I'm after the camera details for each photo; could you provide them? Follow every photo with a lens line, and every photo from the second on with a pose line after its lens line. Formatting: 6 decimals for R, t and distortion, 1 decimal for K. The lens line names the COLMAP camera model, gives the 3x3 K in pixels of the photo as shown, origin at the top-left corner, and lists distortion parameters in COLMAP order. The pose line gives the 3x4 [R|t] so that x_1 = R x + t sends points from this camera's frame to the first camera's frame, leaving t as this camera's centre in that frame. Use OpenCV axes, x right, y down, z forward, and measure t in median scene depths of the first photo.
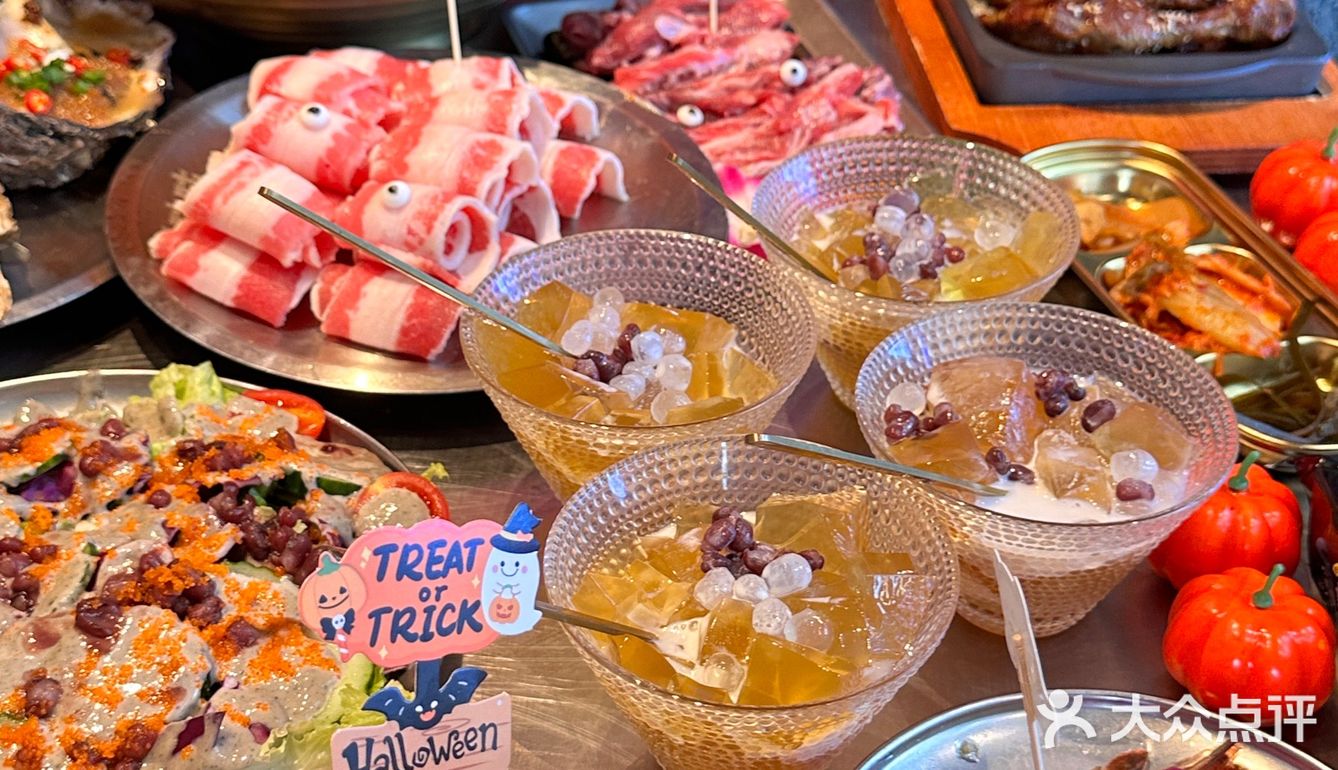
lens RADIAL K [[1994.2, 0, 682.0], [0, 1994.2, 385.0], [0, 0, 1]] dist [0.148854, -0.117797]
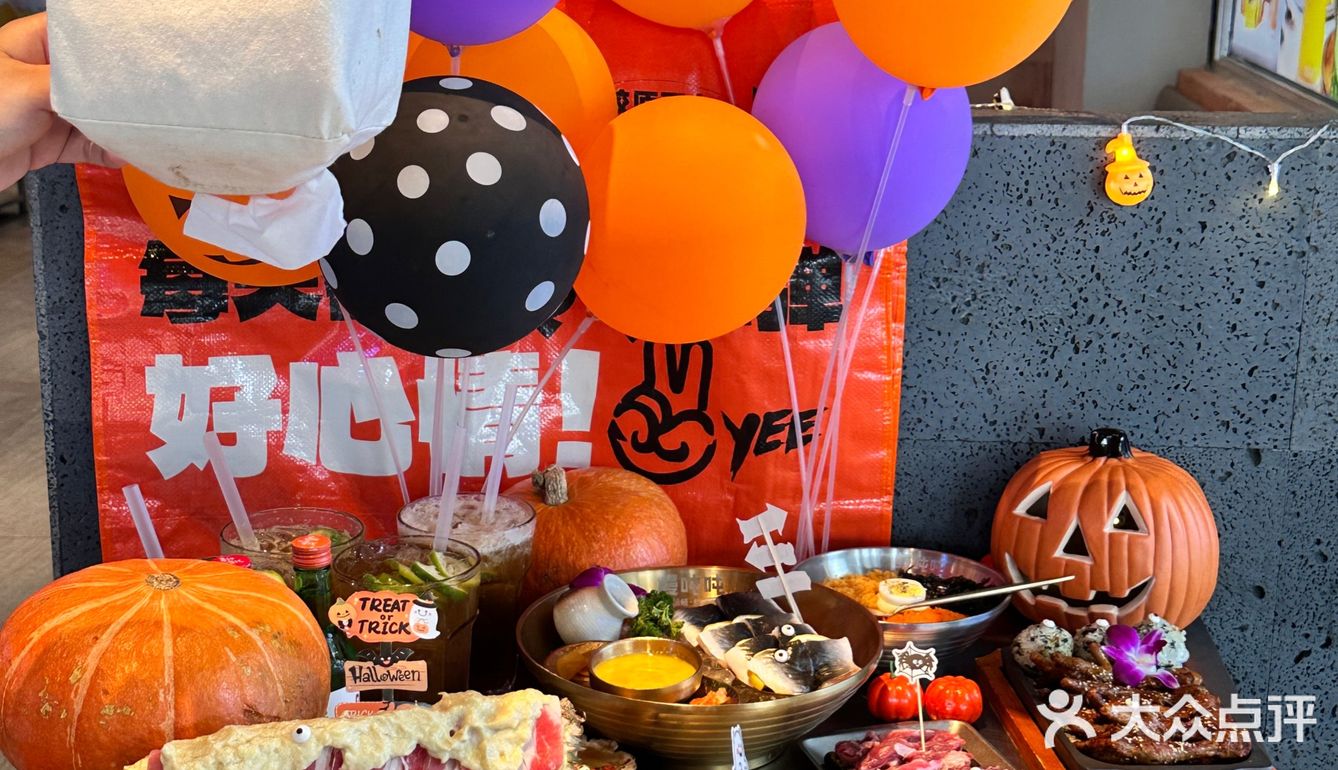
lens RADIAL K [[2023.7, 0, 688.2], [0, 2023.7, 388.4], [0, 0, 1]] dist [0.146754, -0.101340]
pose [[0.999920, -0.012432, -0.002142, -0.232600], [0.010846, 0.933907, -0.357351, 0.207291], [0.006443, 0.357299, 0.933968, -1.006087]]
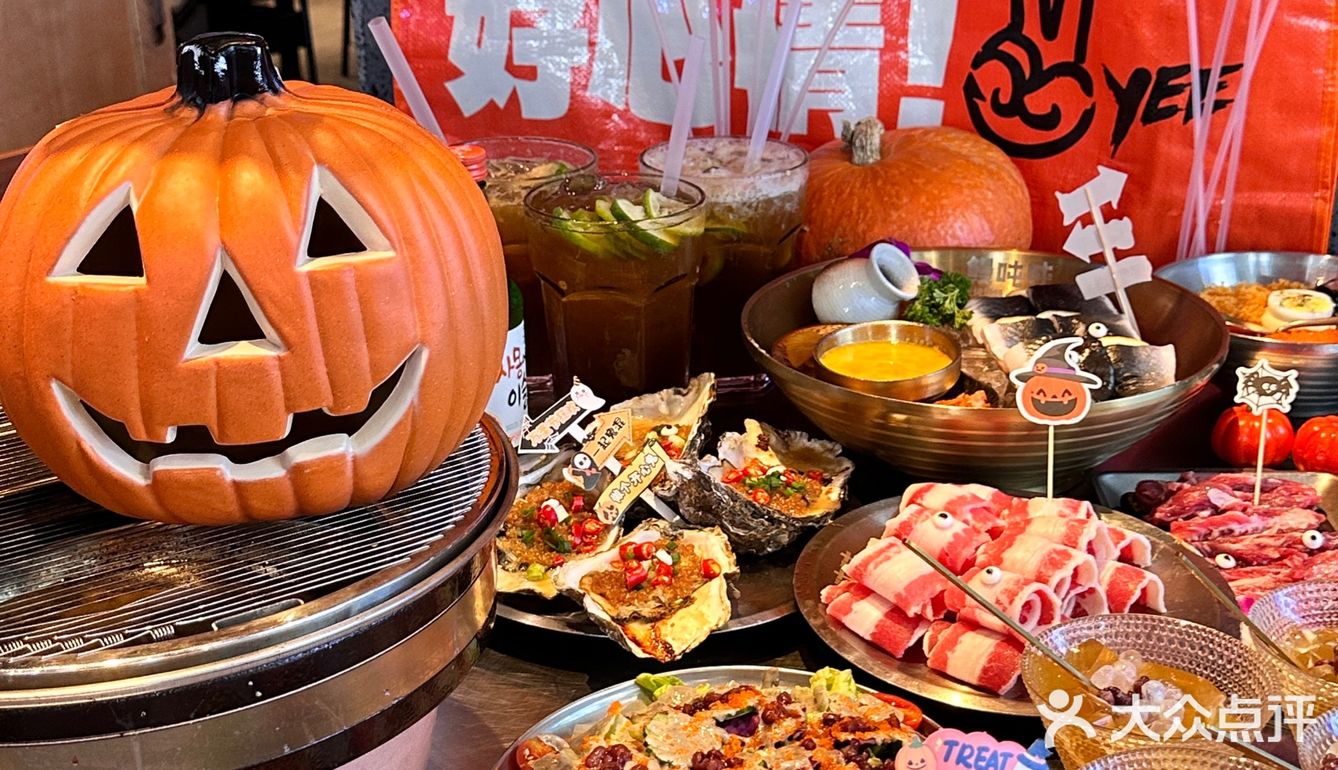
lens RADIAL K [[1994.2, 0, 682.0], [0, 1994.2, 385.0], [0, 0, 1]] dist [0.148854, -0.117797]
pose [[0.945353, 0.086634, -0.314329, 0.086119], [-0.163429, 0.960109, -0.226895, 0.133942], [0.282133, 0.265866, 0.921801, -0.418477]]
